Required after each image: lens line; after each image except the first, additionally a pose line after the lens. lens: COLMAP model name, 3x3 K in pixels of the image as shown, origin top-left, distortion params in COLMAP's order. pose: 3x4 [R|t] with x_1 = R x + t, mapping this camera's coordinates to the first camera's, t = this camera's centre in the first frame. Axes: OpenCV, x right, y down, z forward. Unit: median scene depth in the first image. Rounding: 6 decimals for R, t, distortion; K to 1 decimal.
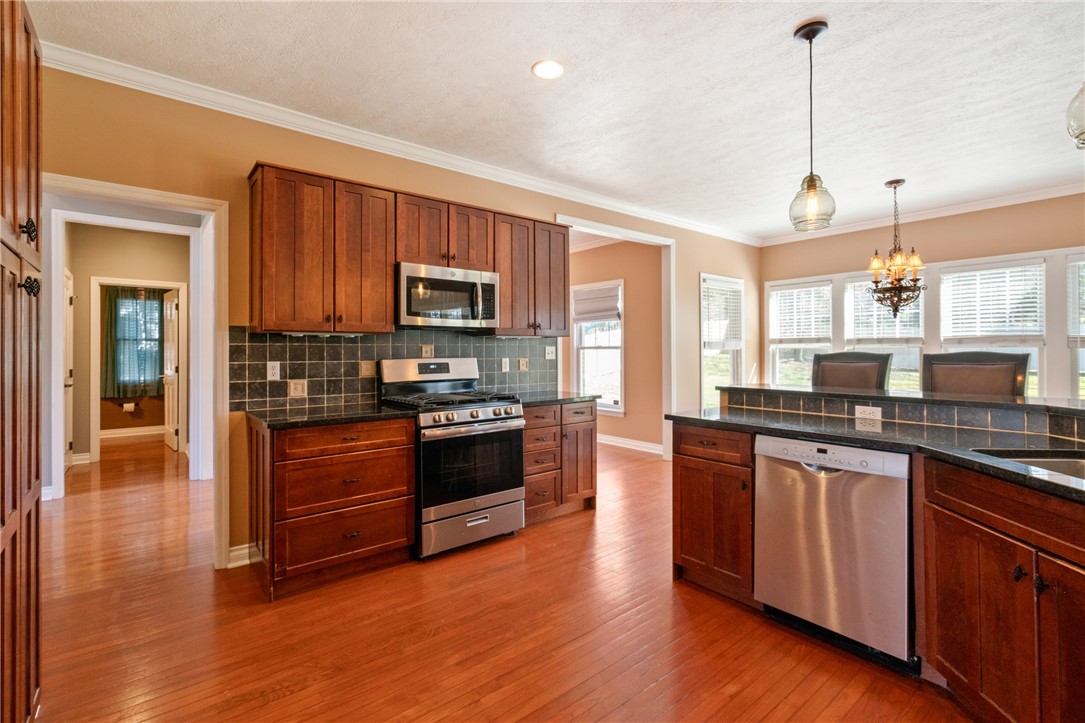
lens RADIAL K [[496.8, 0, 529.1], [0, 496.8, 347.9], [0, 0, 1]] dist [-0.011989, 0.004650]
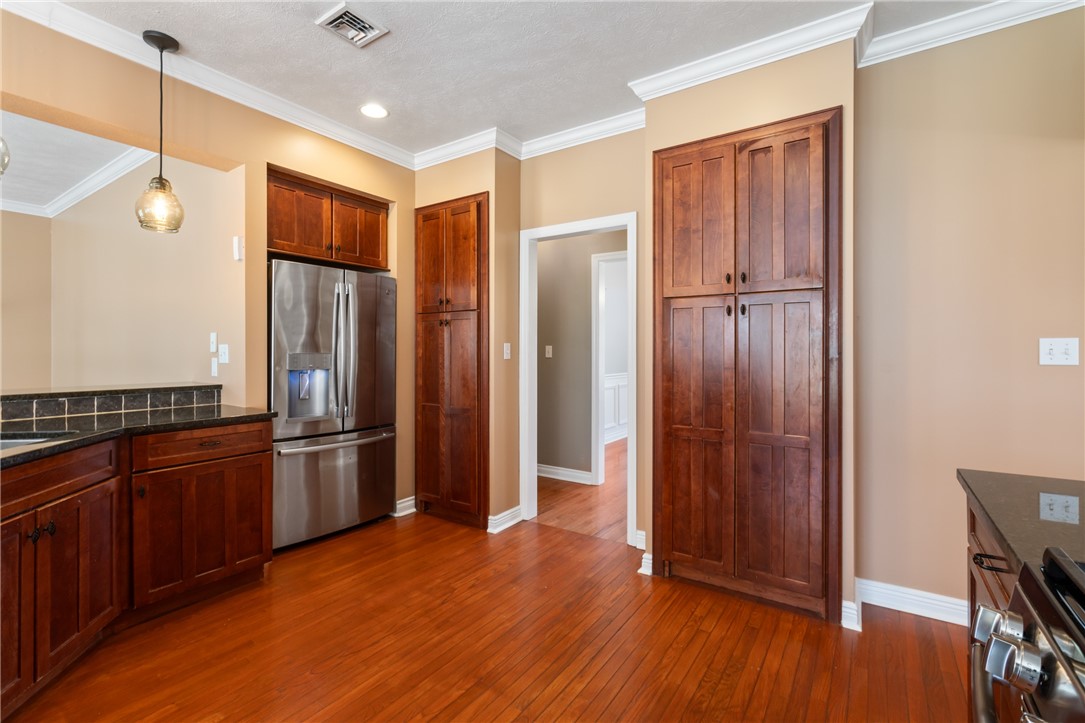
lens RADIAL K [[496.8, 0, 523.1], [0, 496.8, 352.1], [0, 0, 1]] dist [-0.011989, 0.004650]
pose [[-0.955063, 0.006266, -0.296337, 0.097494], [0.007822, 0.999961, -0.004067, 0.013444], [0.296300, -0.006202, -0.955075, 1.063266]]
